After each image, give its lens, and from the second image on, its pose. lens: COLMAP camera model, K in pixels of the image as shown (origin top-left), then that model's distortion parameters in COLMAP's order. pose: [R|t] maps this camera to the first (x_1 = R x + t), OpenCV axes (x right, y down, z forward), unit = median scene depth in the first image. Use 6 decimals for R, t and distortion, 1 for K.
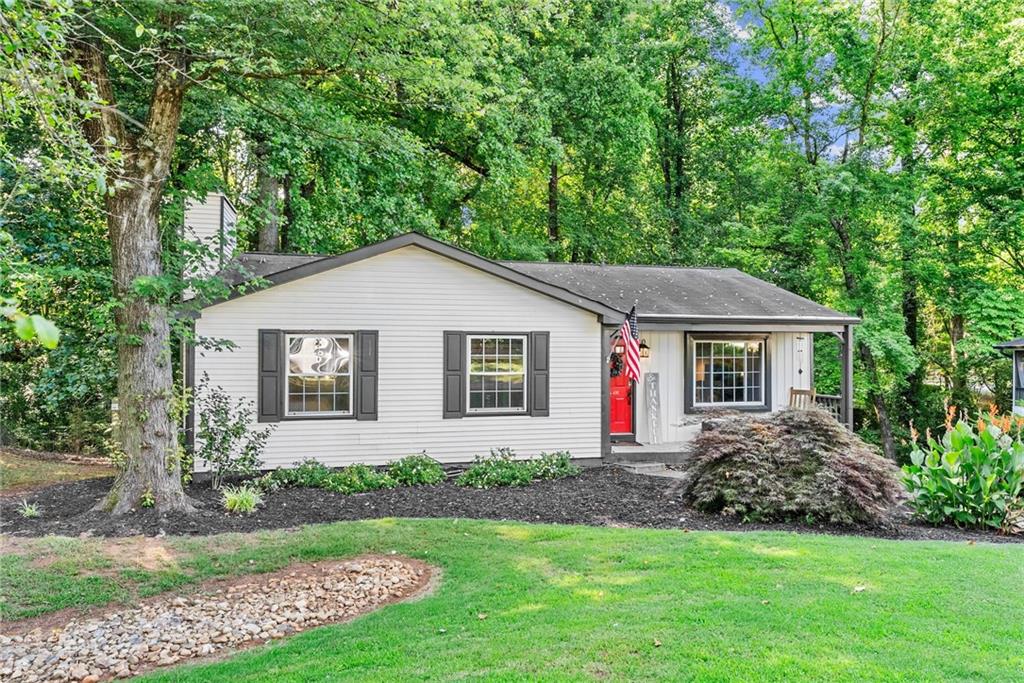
lens RADIAL K [[734.3, 0, 512.0], [0, 734.3, 341.5], [0, 0, 1]] dist [0.007228, 0.001163]
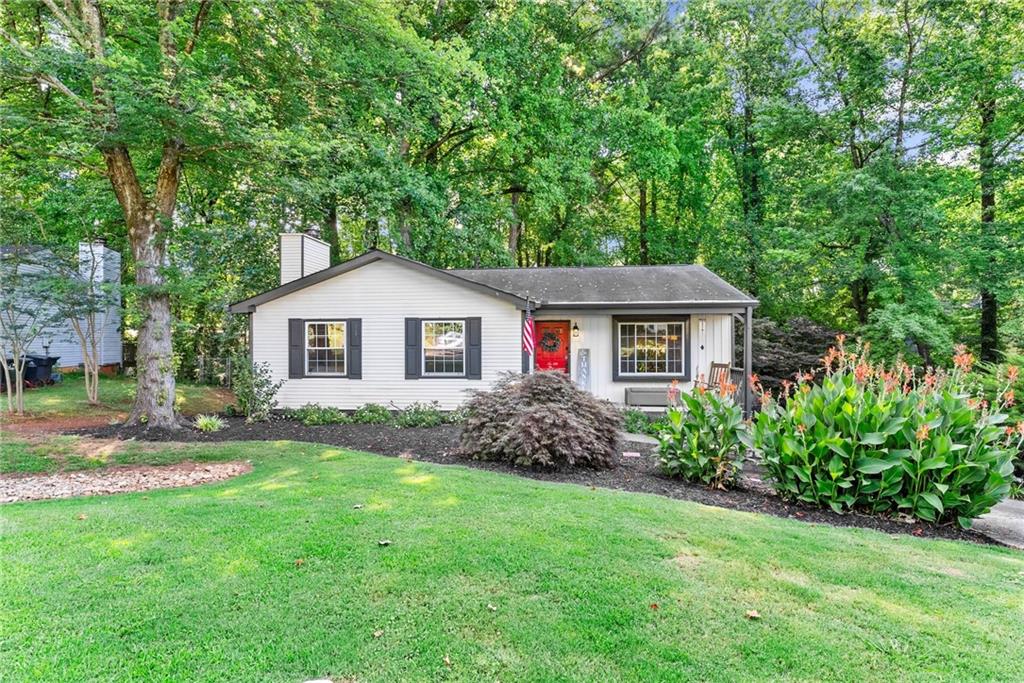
lens RADIAL K [[495.4, 0, 512.0], [0, 495.4, 341.5], [0, 0, 1]] dist [-0.002082, -0.000133]
pose [[0.935567, 0.002485, -0.353140, 0.415512], [0.008113, 0.999560, 0.028527, 0.005373], [0.353055, -0.029554, 0.935136, 0.162418]]
